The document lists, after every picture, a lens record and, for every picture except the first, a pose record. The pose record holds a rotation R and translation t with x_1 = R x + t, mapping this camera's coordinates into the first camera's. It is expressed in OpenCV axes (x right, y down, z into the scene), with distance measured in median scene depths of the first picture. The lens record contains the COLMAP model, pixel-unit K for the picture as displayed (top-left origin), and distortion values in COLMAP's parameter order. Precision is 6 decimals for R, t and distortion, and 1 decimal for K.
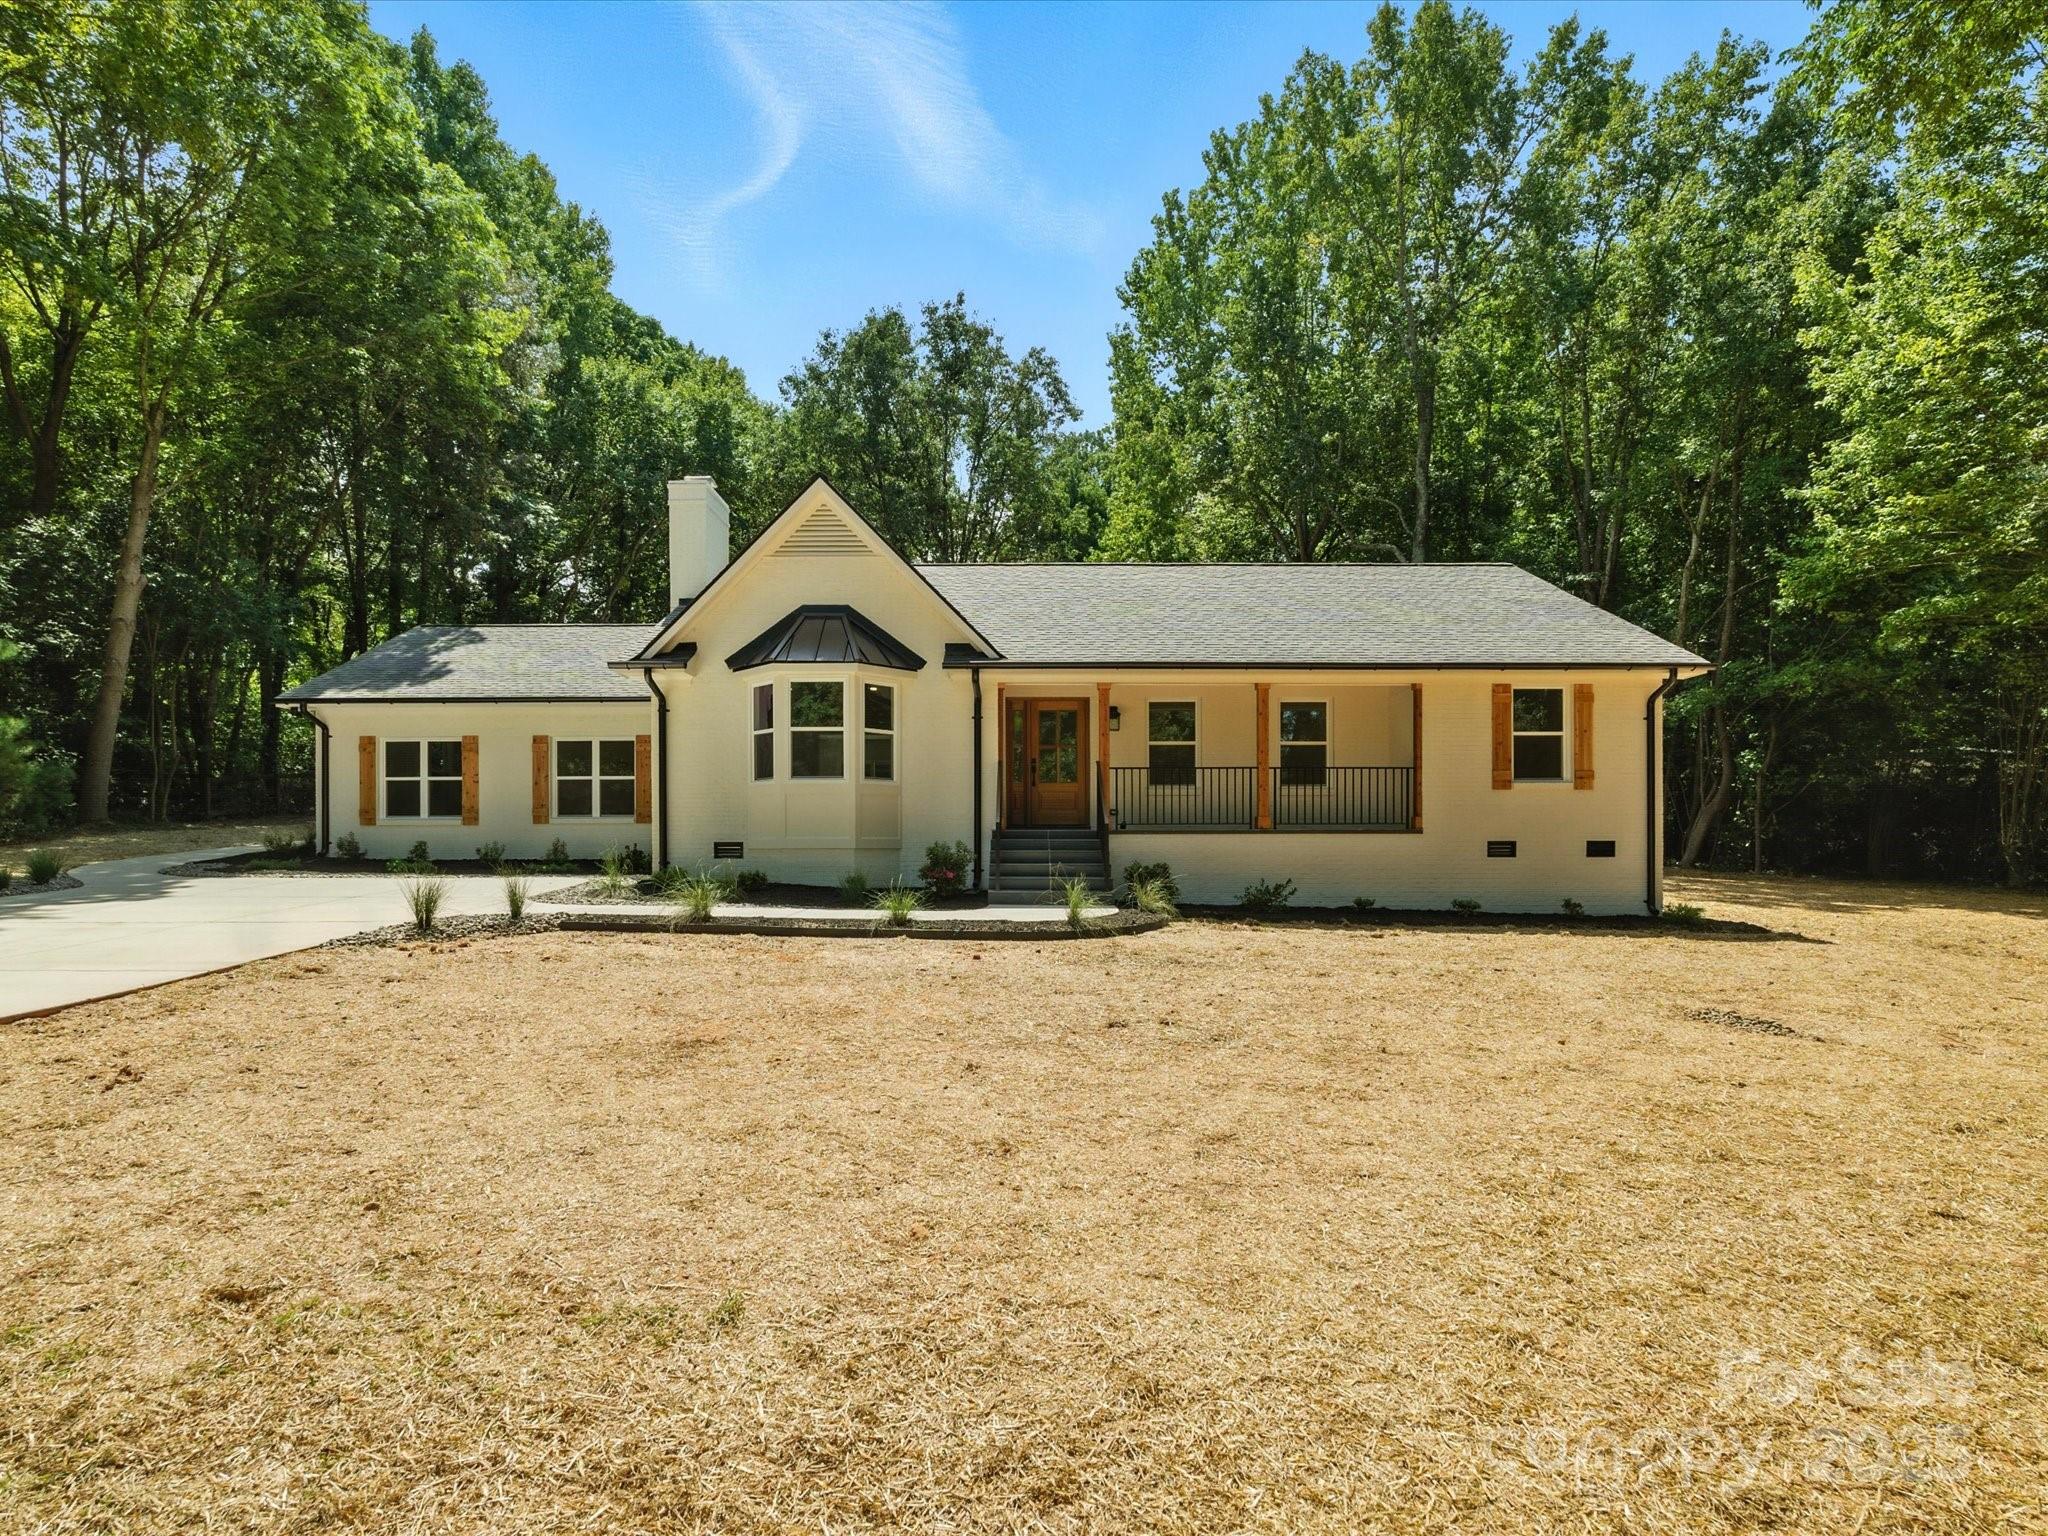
lens RADIAL K [[795.9, 0, 953.4], [0, 795.9, 778.6], [0, 0, 1]] dist [-0.001246, 0.000034]
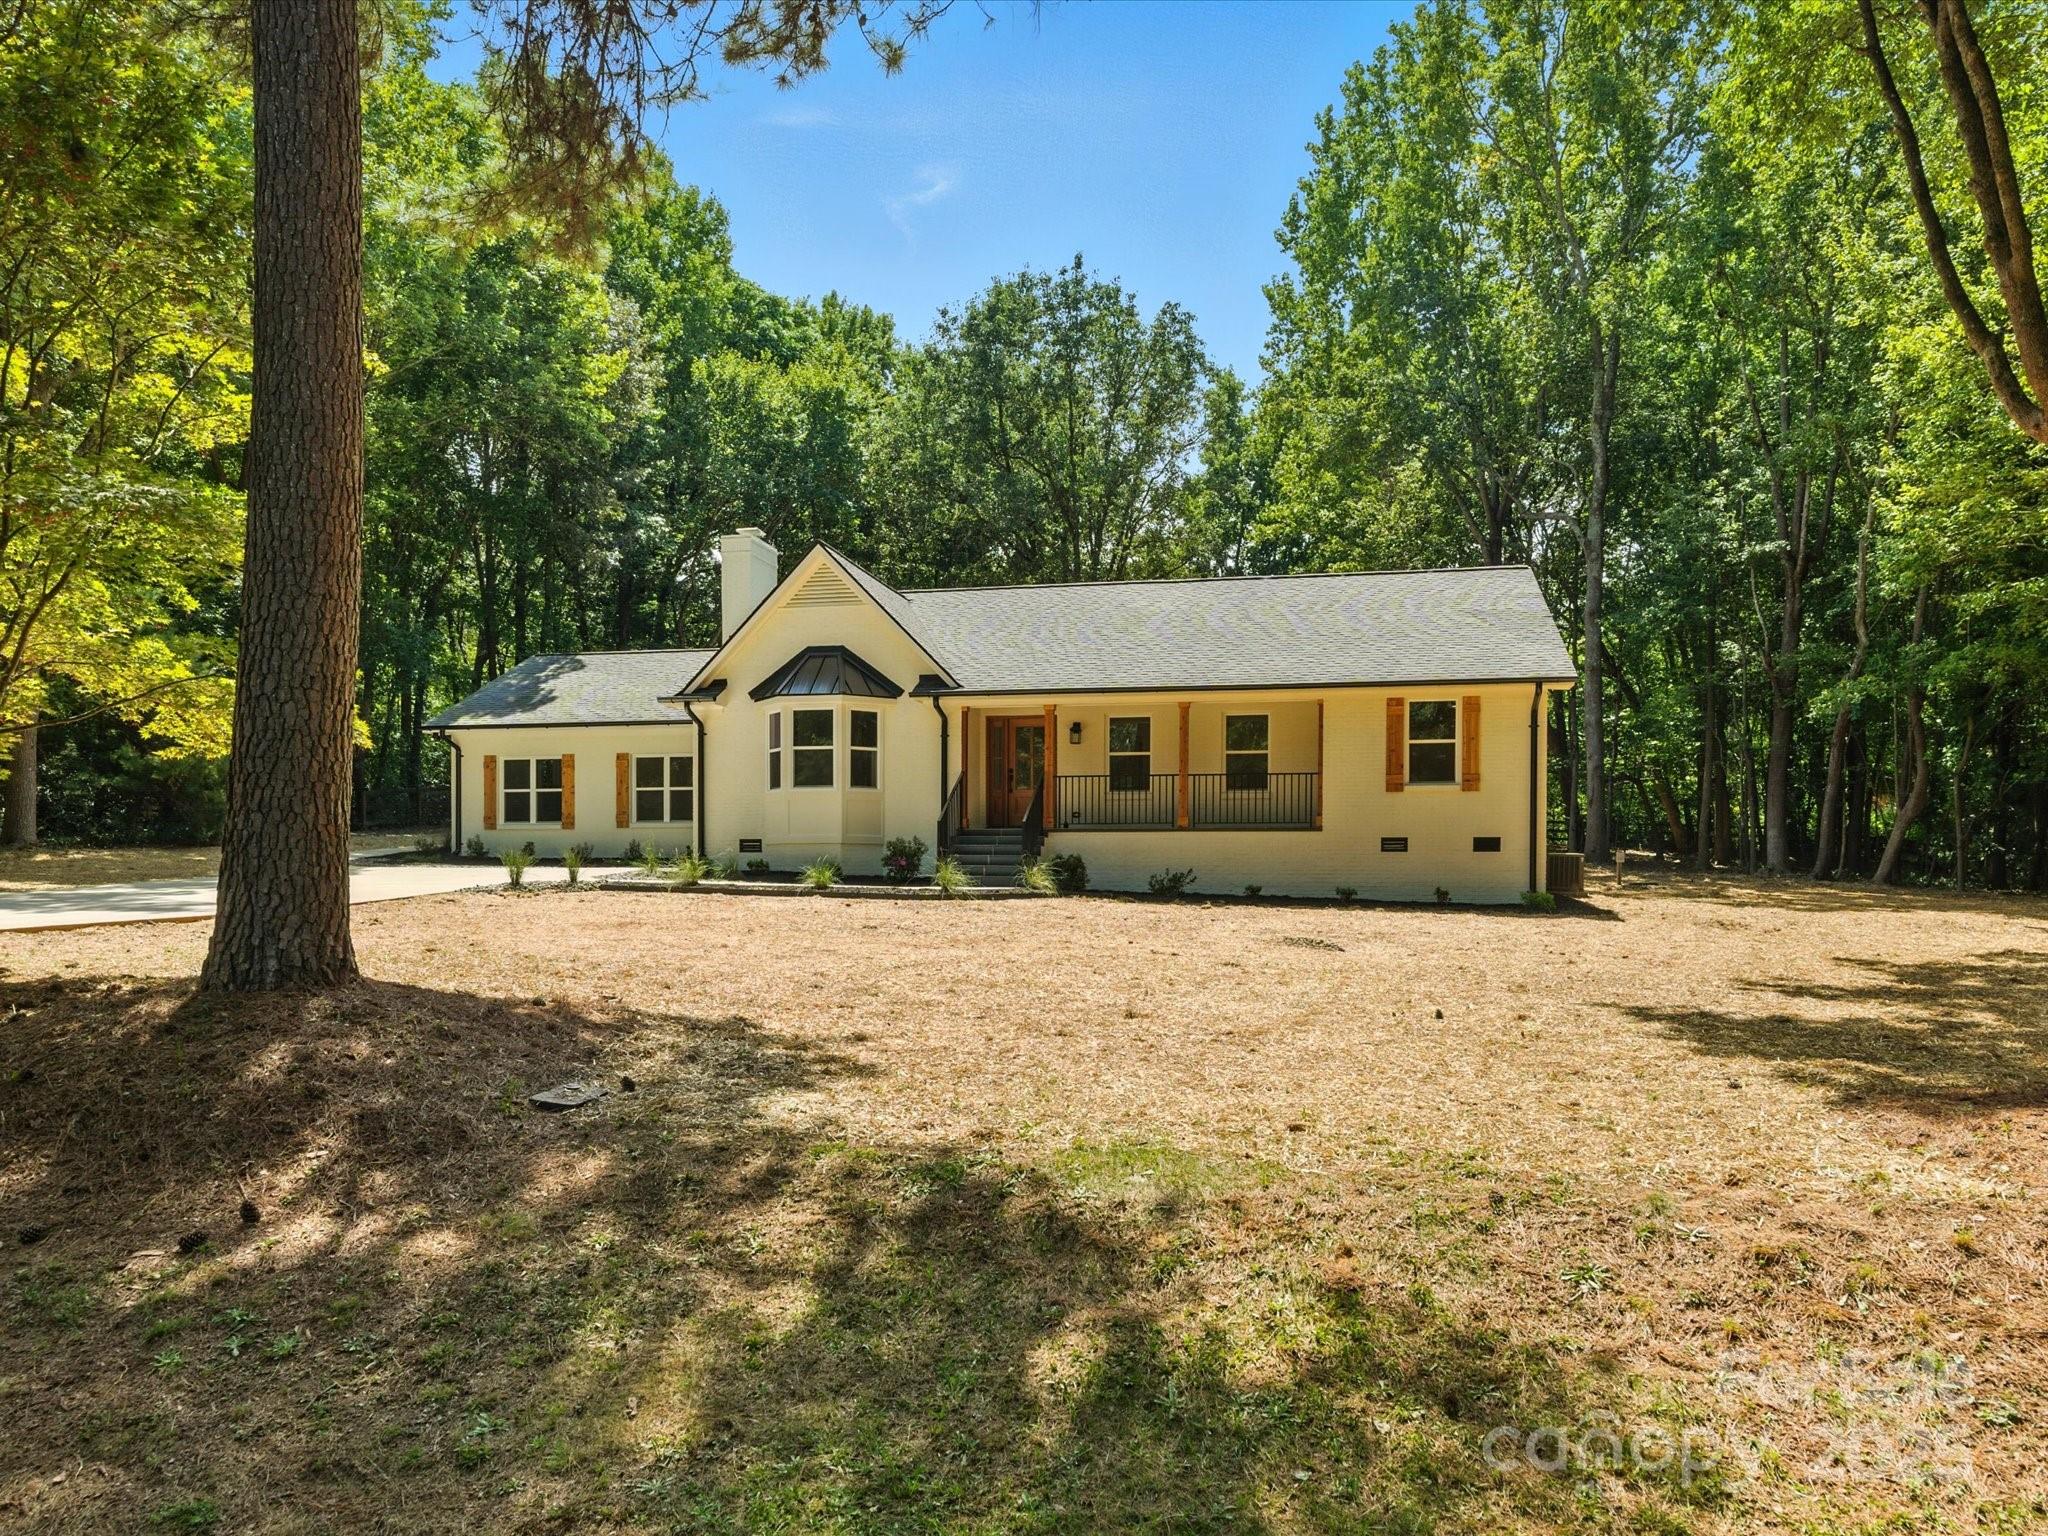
lens RADIAL K [[1020.2, 0, 1027.4], [0, 1020.2, 774.0], [0, 0, 1]] dist [-0.004714, -0.001099]
pose [[0.987183, -0.010908, -0.159216, 0.364098], [0.008993, 0.999878, -0.012743, 0.001869], [0.159336, 0.011148, 0.987162, -0.458966]]
